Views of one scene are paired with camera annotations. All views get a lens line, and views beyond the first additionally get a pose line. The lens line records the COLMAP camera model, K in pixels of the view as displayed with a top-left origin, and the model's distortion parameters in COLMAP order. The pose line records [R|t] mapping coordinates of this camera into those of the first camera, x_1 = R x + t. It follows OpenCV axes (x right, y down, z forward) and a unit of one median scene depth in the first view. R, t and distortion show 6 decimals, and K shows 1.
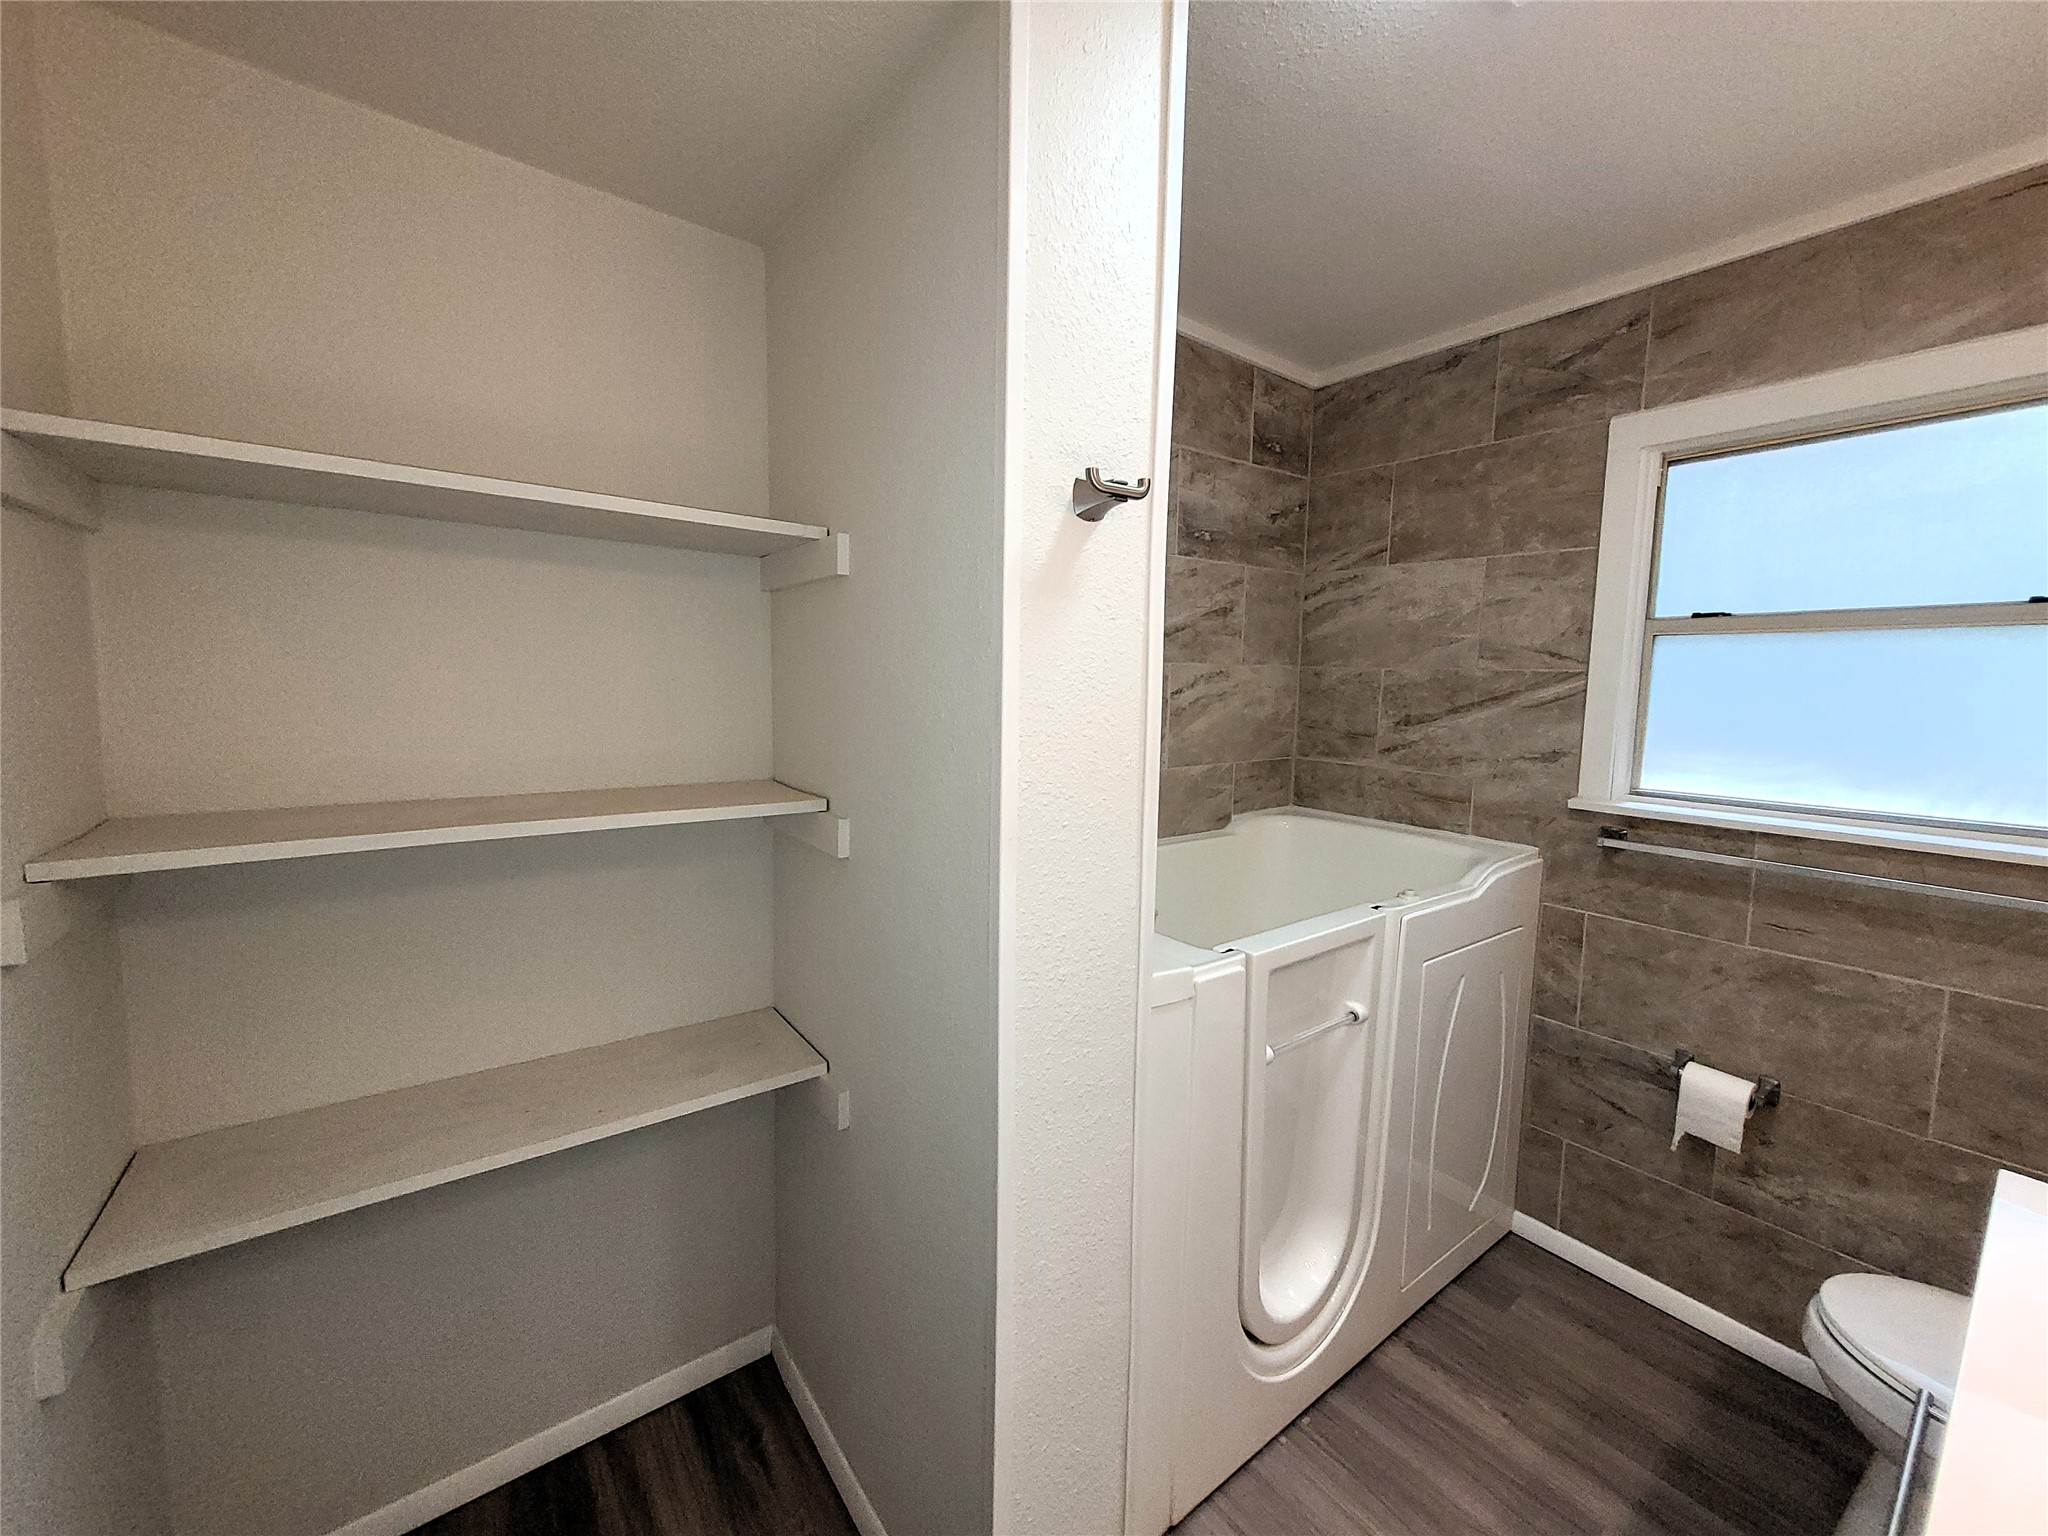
lens RADIAL K [[803.5, 0, 1017.9], [0, 803.5, 751.2], [0, 0, 1]] dist [0.001499, 0.000485]
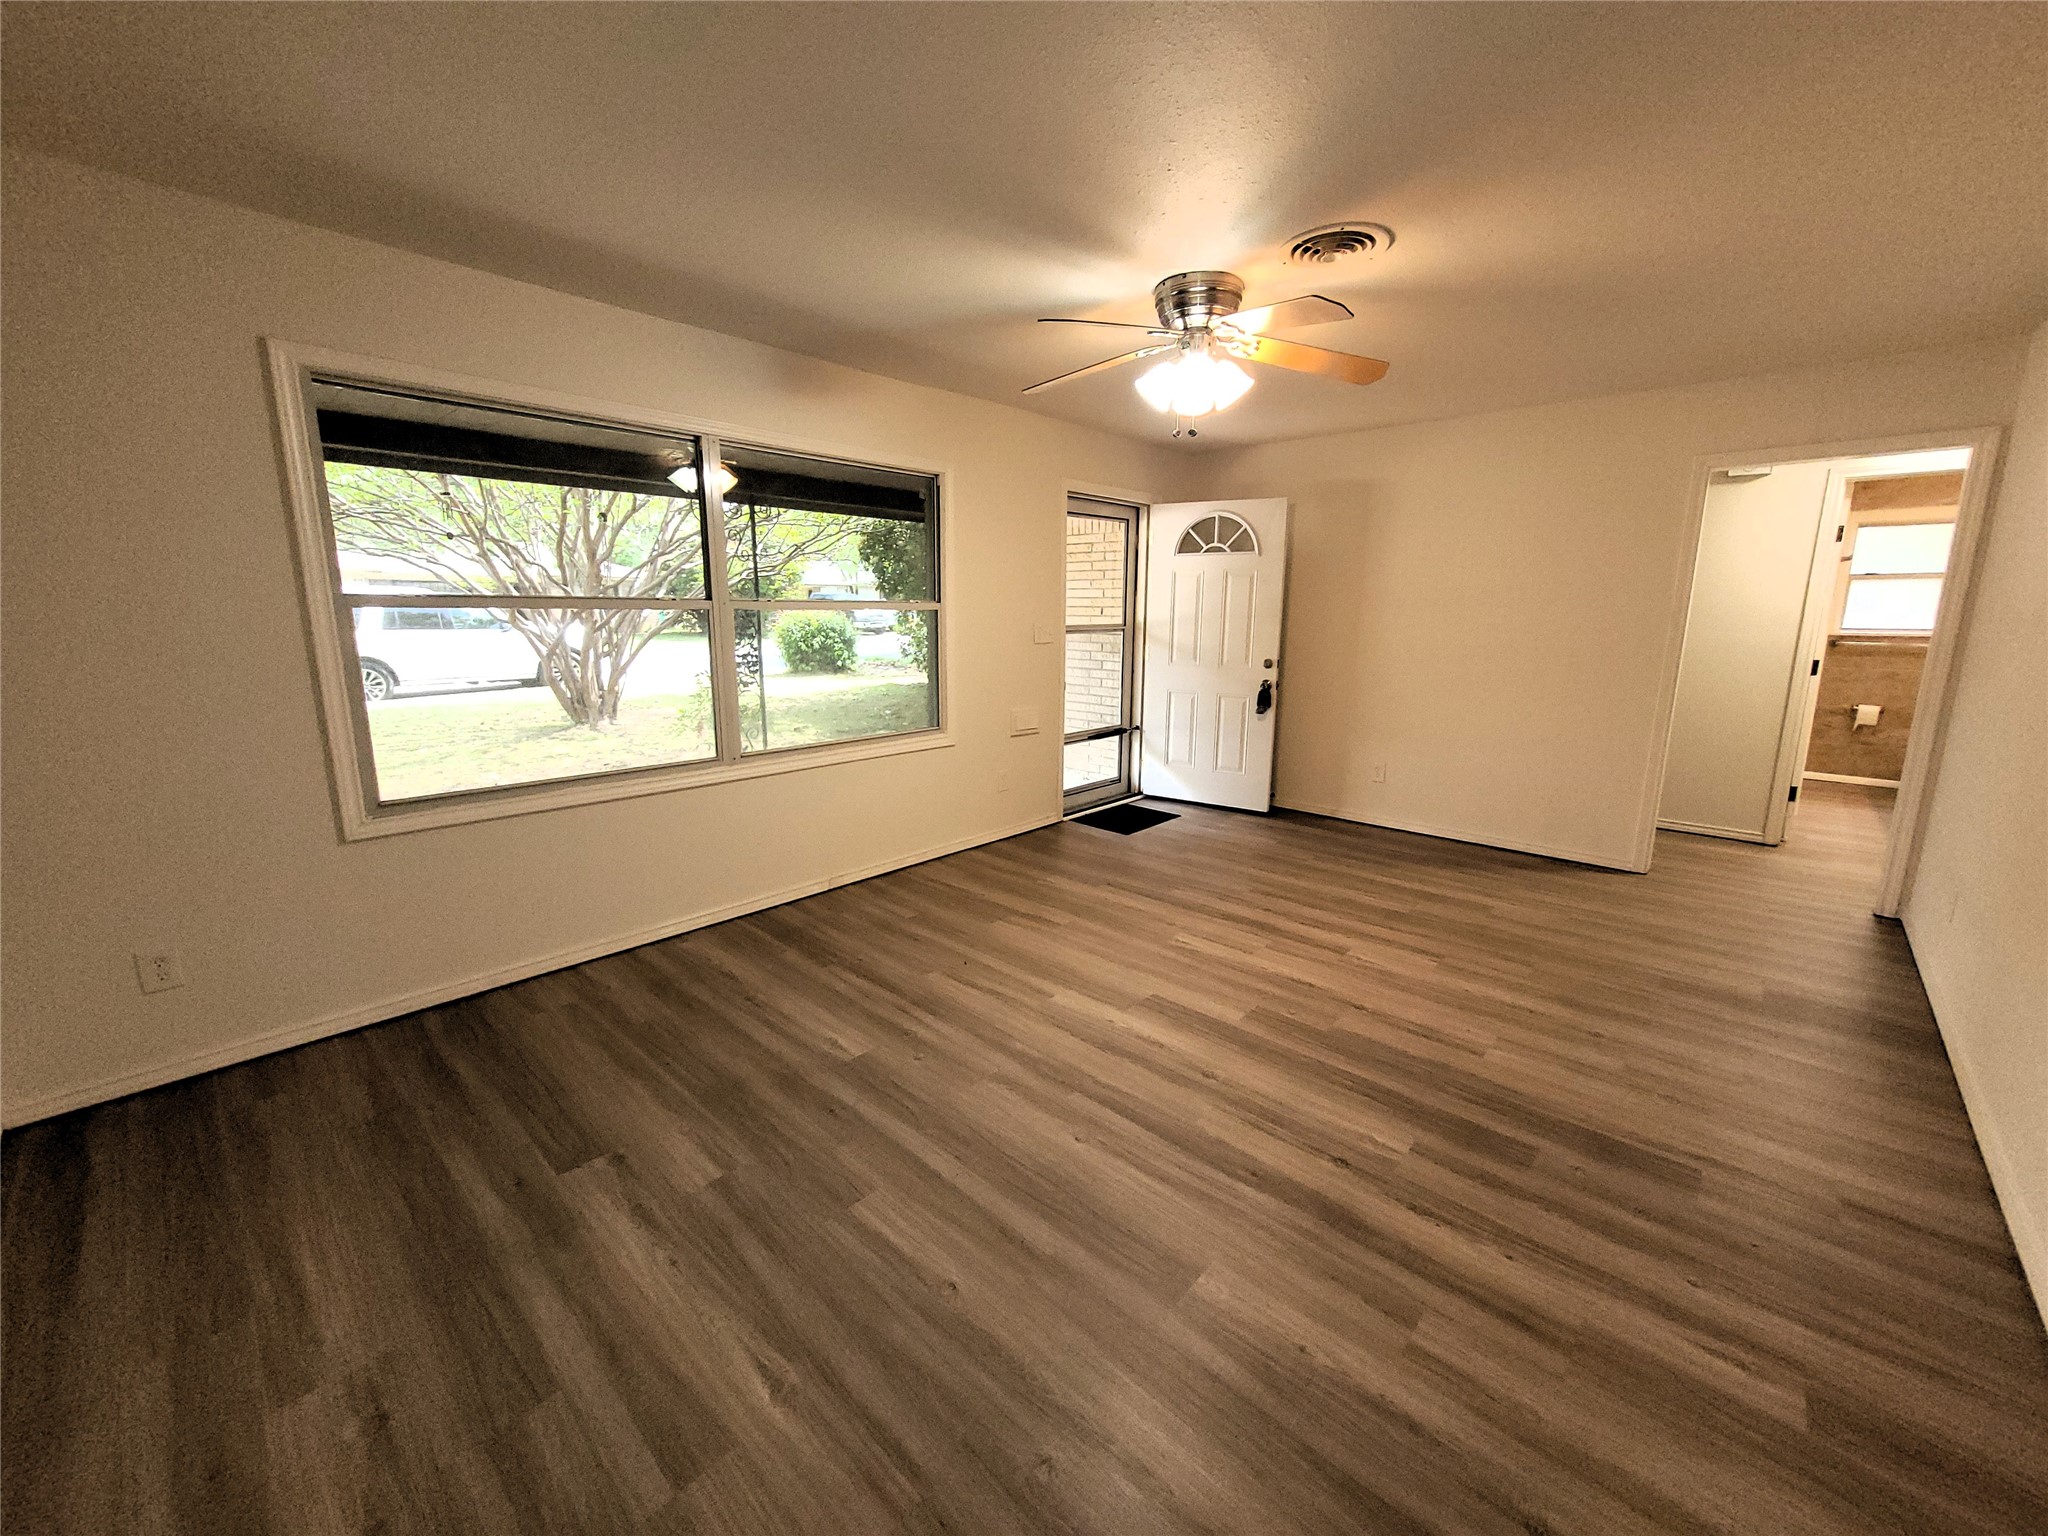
lens RADIAL K [[804.5, 0, 1043.8], [0, 804.5, 754.7], [0, 0, 1]] dist [-0.000702, -0.000136]
pose [[0.979221, -0.046838, 0.197311, -3.017510], [0.026383, 0.994117, 0.105047, 0.135680], [-0.201070, -0.097658, 0.974697, -1.539069]]
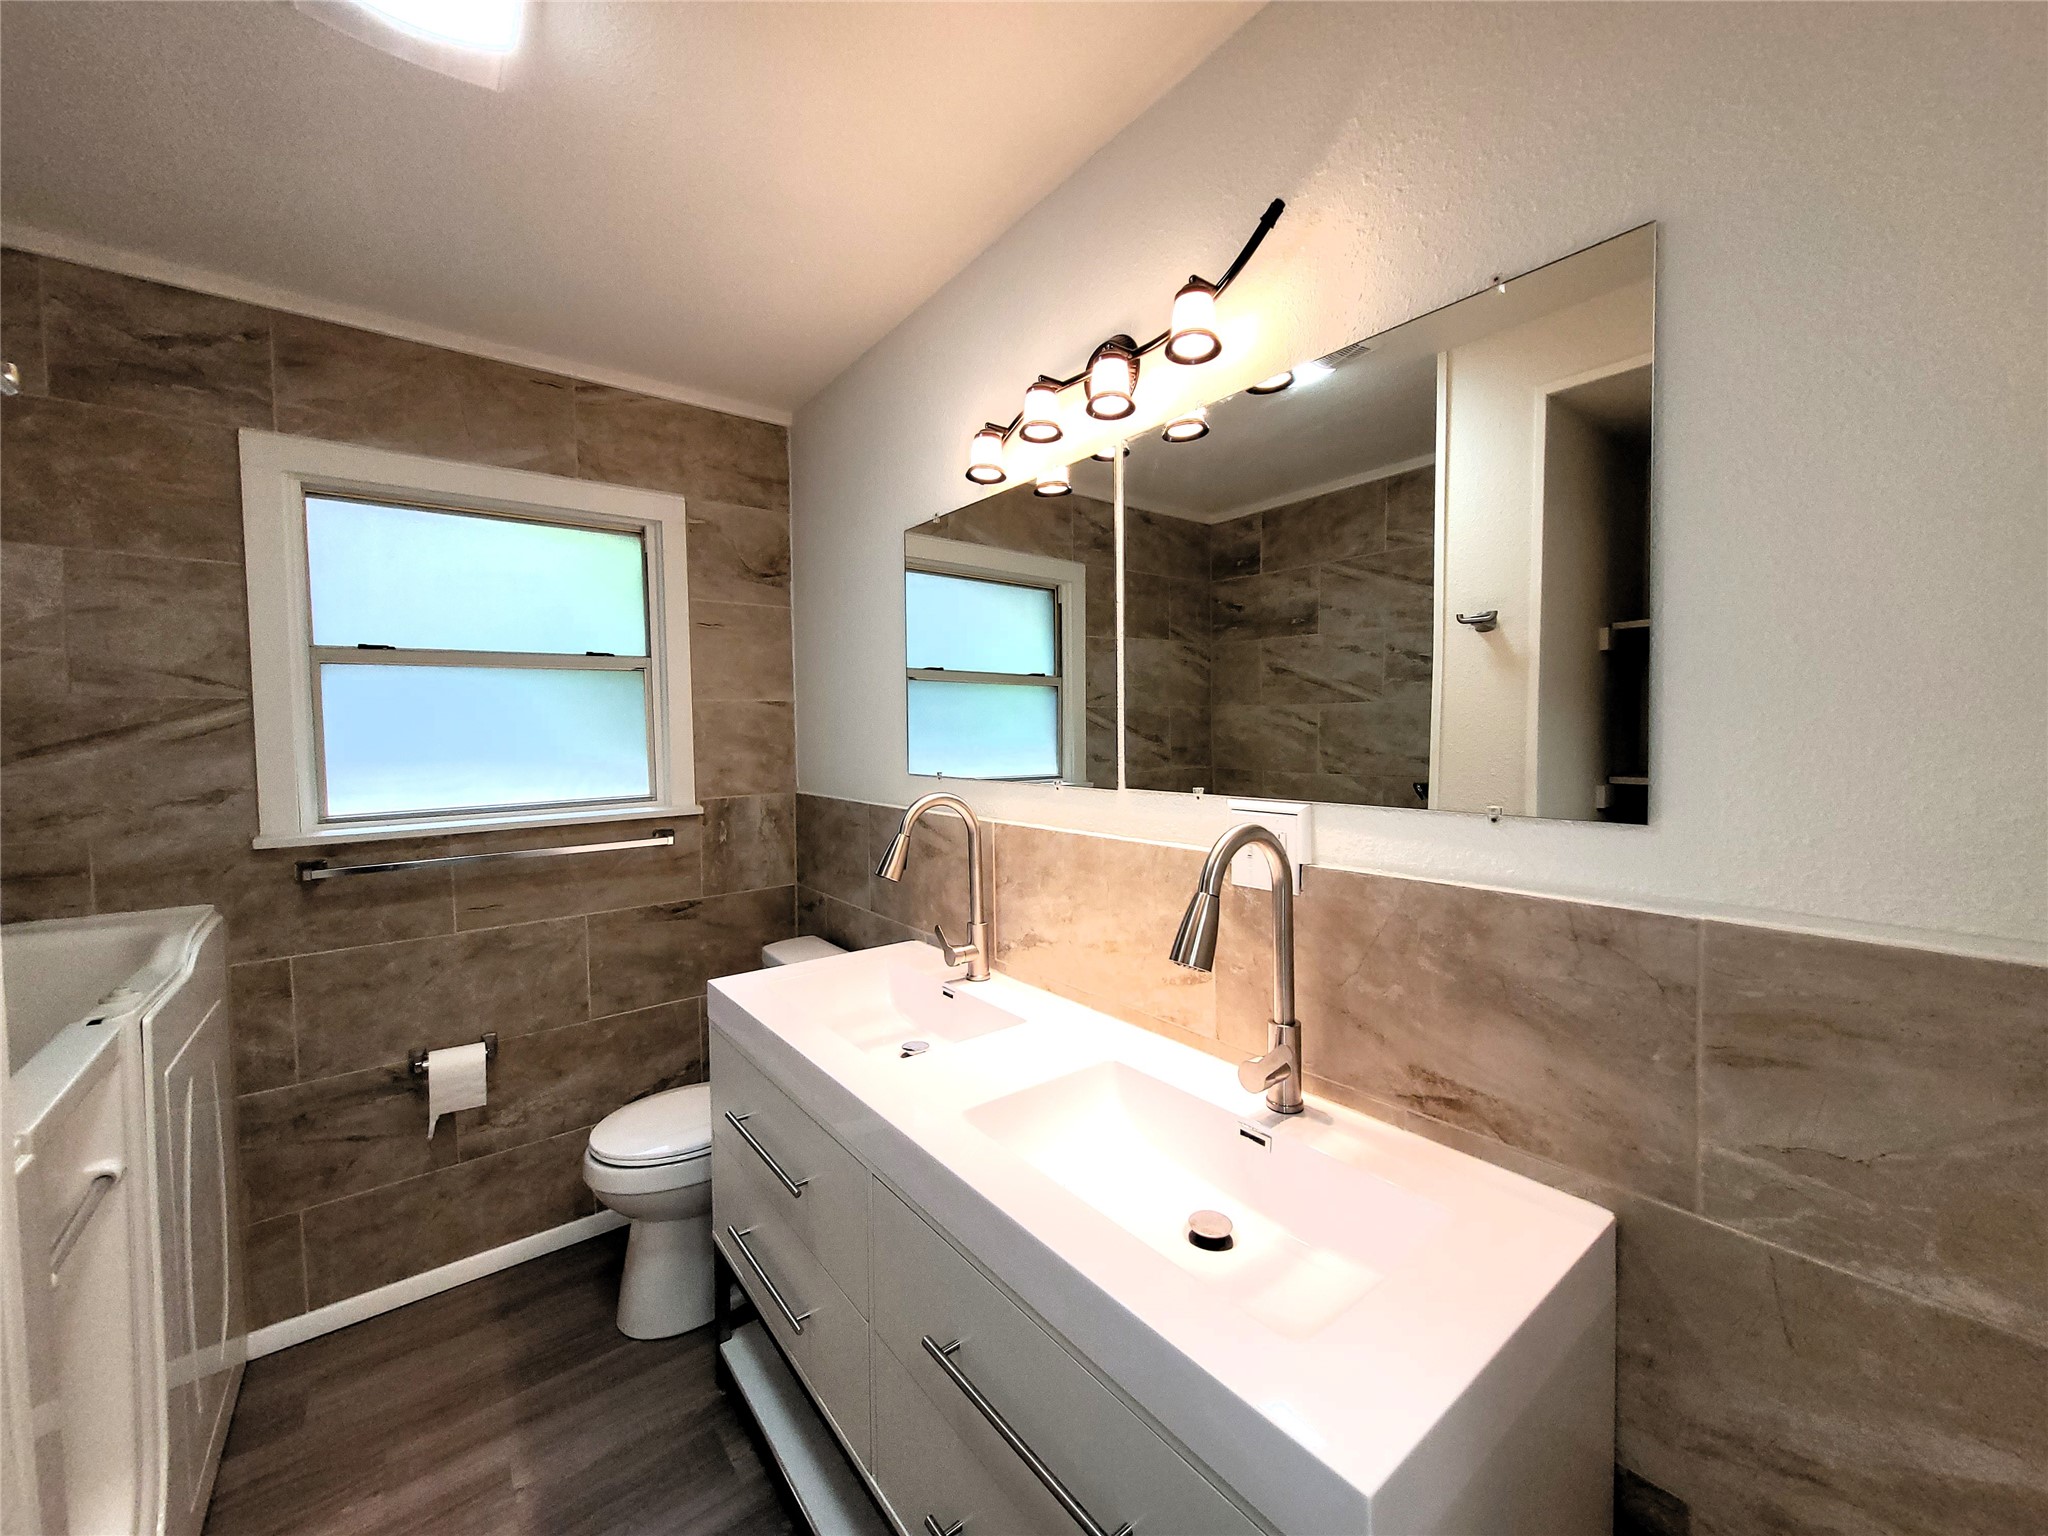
lens RADIAL K [[804.5, 0, 1043.8], [0, 804.5, 754.7], [0, 0, 1]] dist [-0.000702, -0.000136]
pose [[-0.042556, -0.052130, 0.997733, -0.255562], [0.105702, 0.992798, 0.056381, 0.008364], [-0.993487, 0.107862, -0.036739, 0.151421]]
